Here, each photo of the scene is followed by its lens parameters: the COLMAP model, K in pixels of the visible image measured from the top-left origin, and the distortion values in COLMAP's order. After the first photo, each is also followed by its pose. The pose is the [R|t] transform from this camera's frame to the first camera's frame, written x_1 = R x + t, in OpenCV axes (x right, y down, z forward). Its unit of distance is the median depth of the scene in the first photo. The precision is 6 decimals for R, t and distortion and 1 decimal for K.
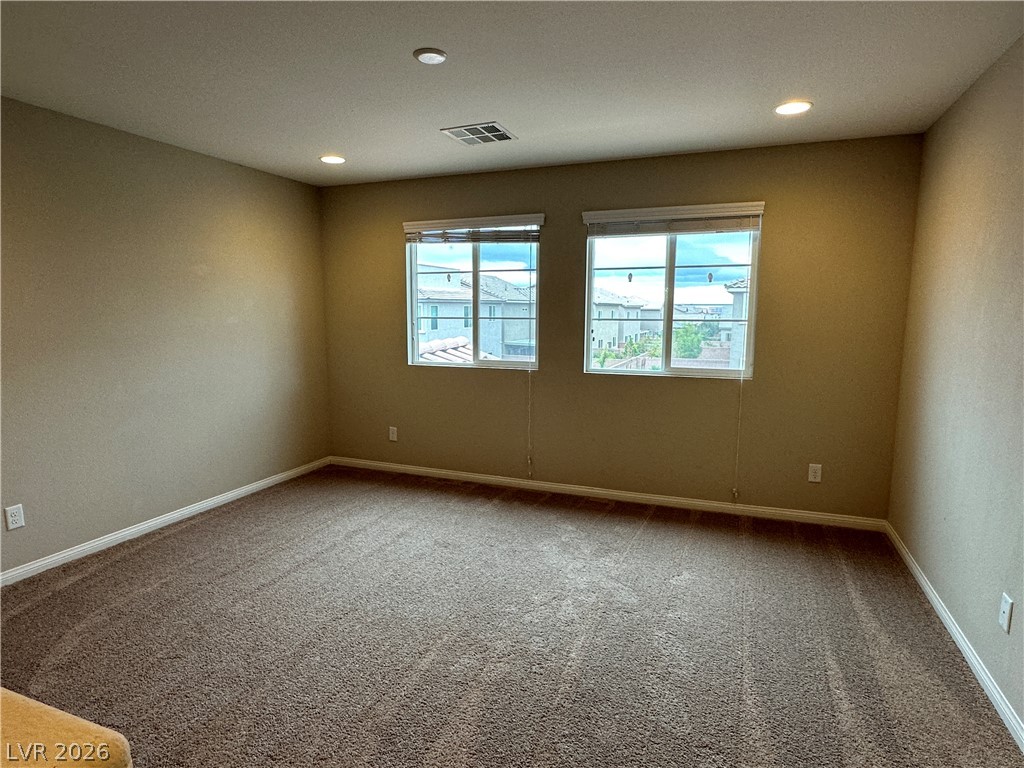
lens RADIAL K [[556.1, 0, 511.0], [0, 556.1, 385.9], [0, 0, 1]] dist [-0.002818, -0.000336]
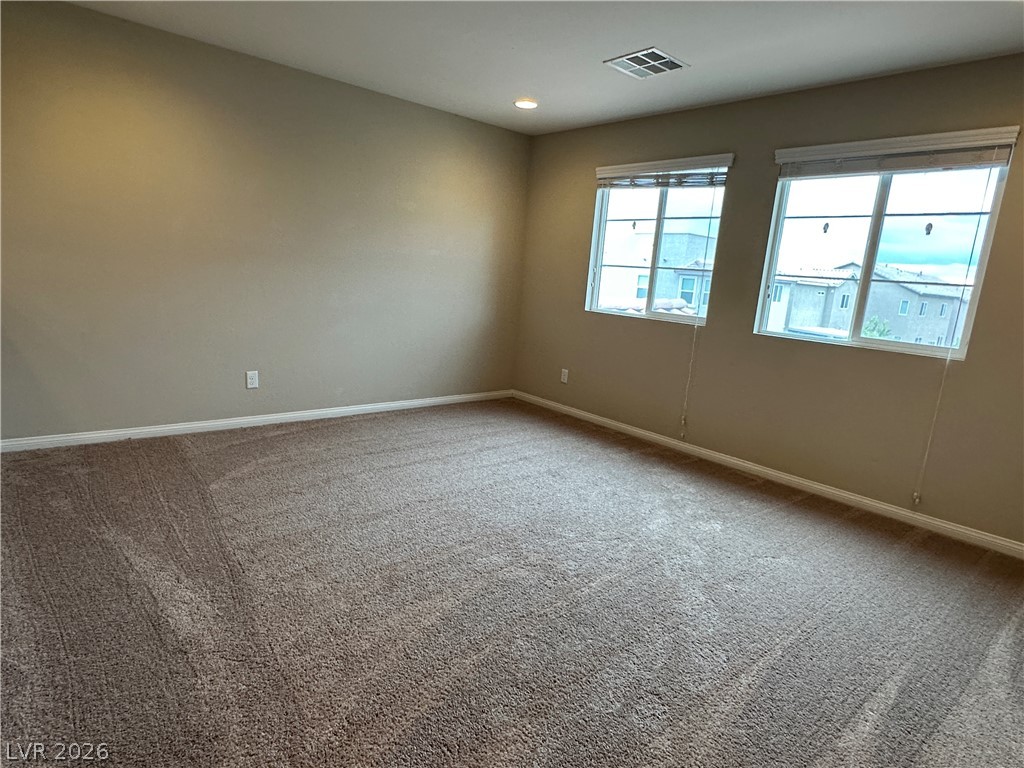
lens RADIAL K [[556.1, 0, 511.0], [0, 556.1, 385.9], [0, 0, 1]] dist [-0.002818, -0.000336]
pose [[0.895607, 0.153749, -0.417433, 0.177243], [-0.127121, 0.987699, 0.091052, 0.029252], [0.426297, -0.028483, 0.904135, 0.018007]]
